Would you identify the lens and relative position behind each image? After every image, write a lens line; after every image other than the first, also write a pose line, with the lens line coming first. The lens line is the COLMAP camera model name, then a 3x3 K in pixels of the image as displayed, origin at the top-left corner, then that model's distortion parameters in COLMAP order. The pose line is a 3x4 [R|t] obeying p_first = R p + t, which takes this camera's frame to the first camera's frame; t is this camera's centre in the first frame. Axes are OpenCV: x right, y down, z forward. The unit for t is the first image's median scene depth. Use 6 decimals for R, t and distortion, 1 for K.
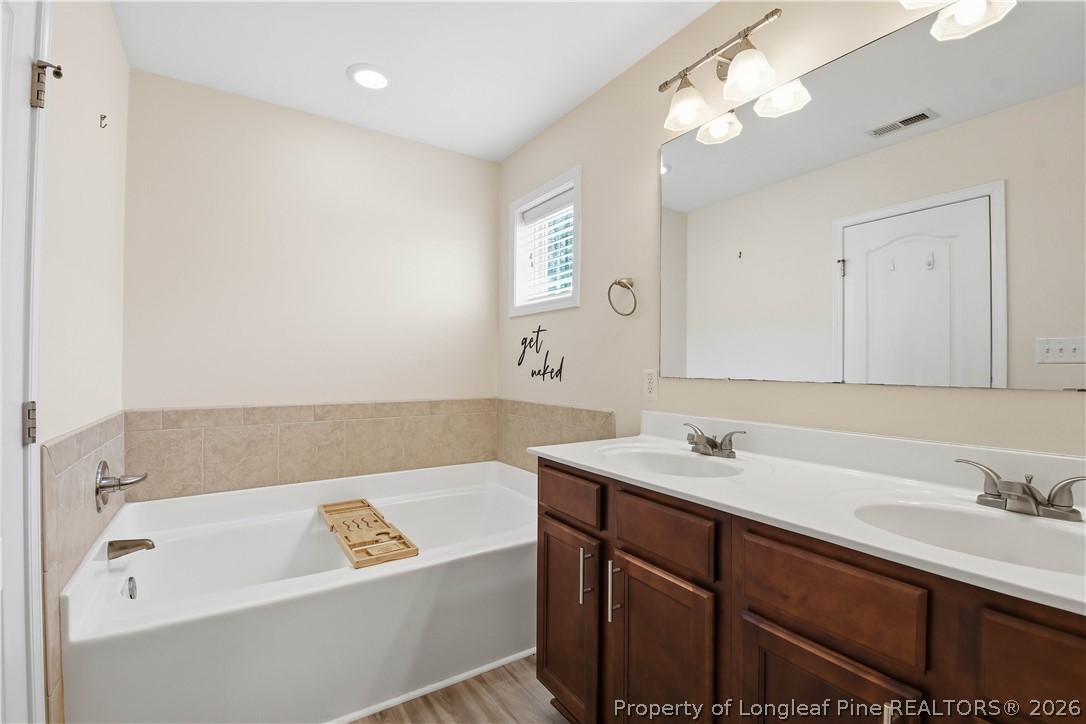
lens RADIAL K [[480.9, 0, 543.0], [0, 480.9, 362.0], [0, 0, 1]] dist [-0.000375, -0.000306]
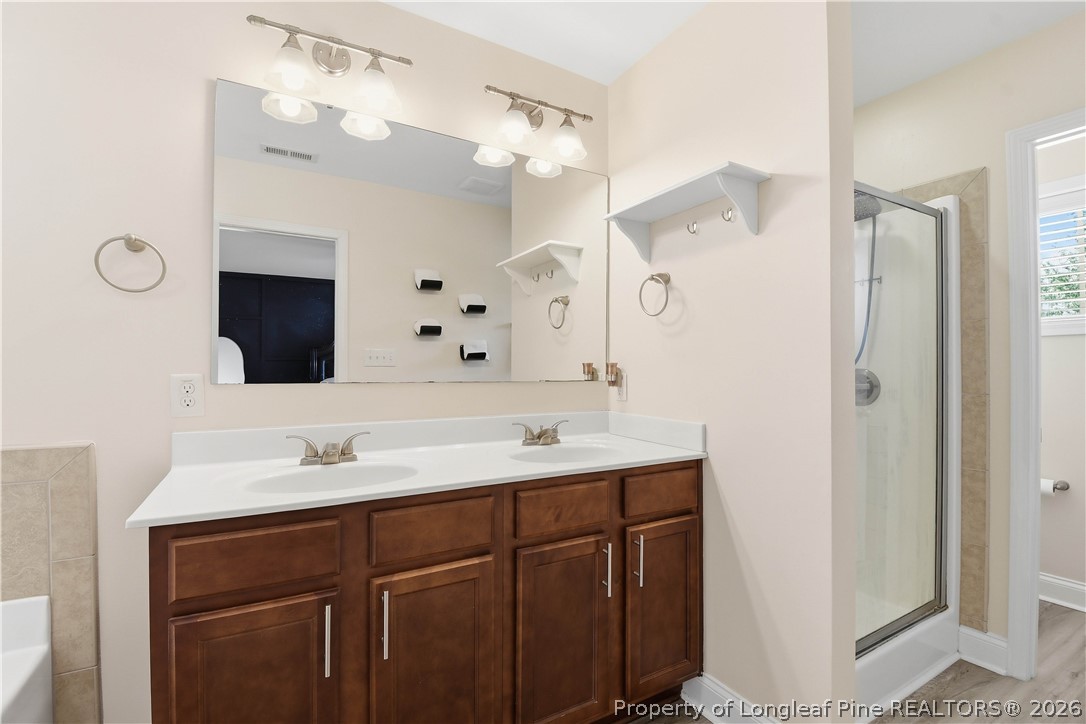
lens RADIAL K [[502.3, 0, 543.0], [0, 502.3, 362.0], [0, 0, 1]] dist [-0.002747, -0.001215]
pose [[0.046744, 0.010712, 0.998849, -0.773734], [-0.011426, 0.999883, -0.010189, -0.000824], [-0.998842, -0.010937, 0.046861, 0.674306]]
